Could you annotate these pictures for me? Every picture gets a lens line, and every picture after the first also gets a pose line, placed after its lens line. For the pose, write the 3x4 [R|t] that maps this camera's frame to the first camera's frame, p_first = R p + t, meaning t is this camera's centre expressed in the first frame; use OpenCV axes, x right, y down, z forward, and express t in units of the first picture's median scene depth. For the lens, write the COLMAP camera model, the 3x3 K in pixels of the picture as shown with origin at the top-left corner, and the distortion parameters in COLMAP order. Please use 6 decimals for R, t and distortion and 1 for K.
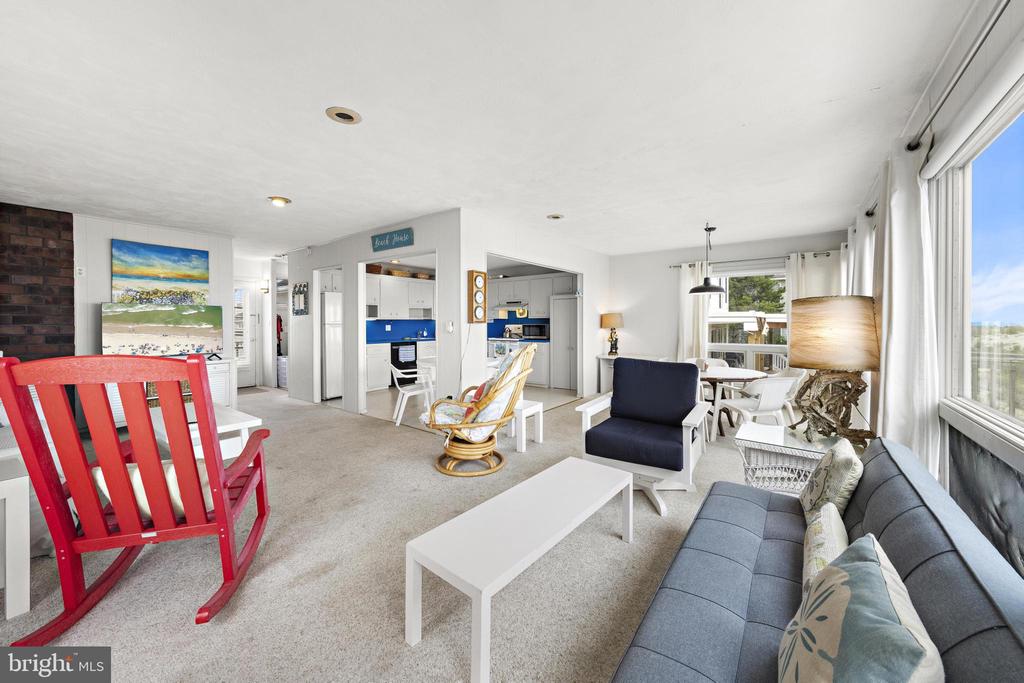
lens RADIAL K [[379.6, 0, 515.2], [0, 379.6, 326.4], [0, 0, 1]] dist [0.001499, 0.000014]
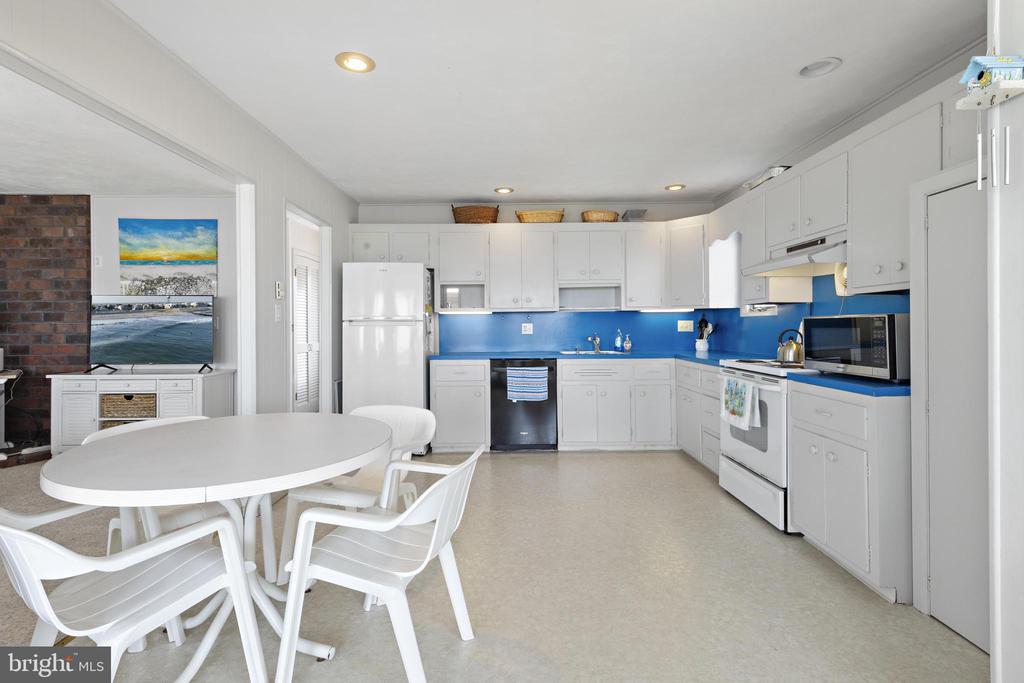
lens RADIAL K [[477.3, 0, 512.2], [0, 477.3, 323.0], [0, 0, 1]] dist [0.004568, 0.001030]
pose [[0.599055, -0.005683, -0.800687, 0.263586], [-0.002970, 0.999952, -0.009320, 0.003904], [0.800702, 0.007961, 0.599010, 0.979325]]
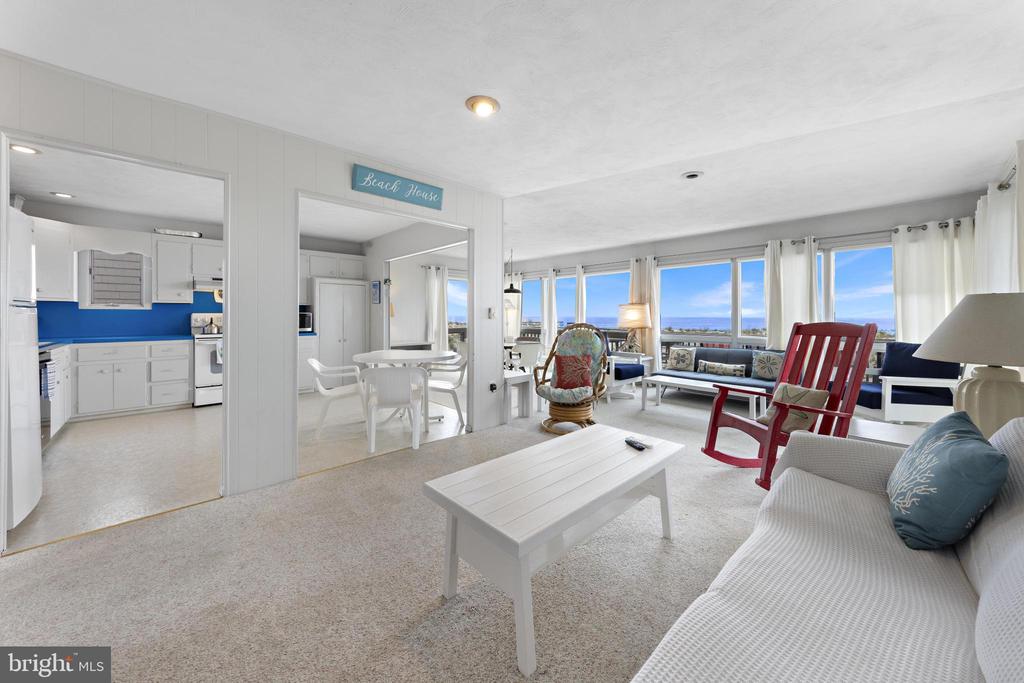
lens RADIAL K [[372.0, 0, 524.6], [0, 372.0, 317.3], [0, 0, 1]] dist [-0.000987, -0.000147]
pose [[0.158562, -0.001701, 0.987348, -0.931307], [0.007172, 0.999974, 0.000571, 0.009941], [-0.987323, 0.006991, 0.158570, 0.646078]]
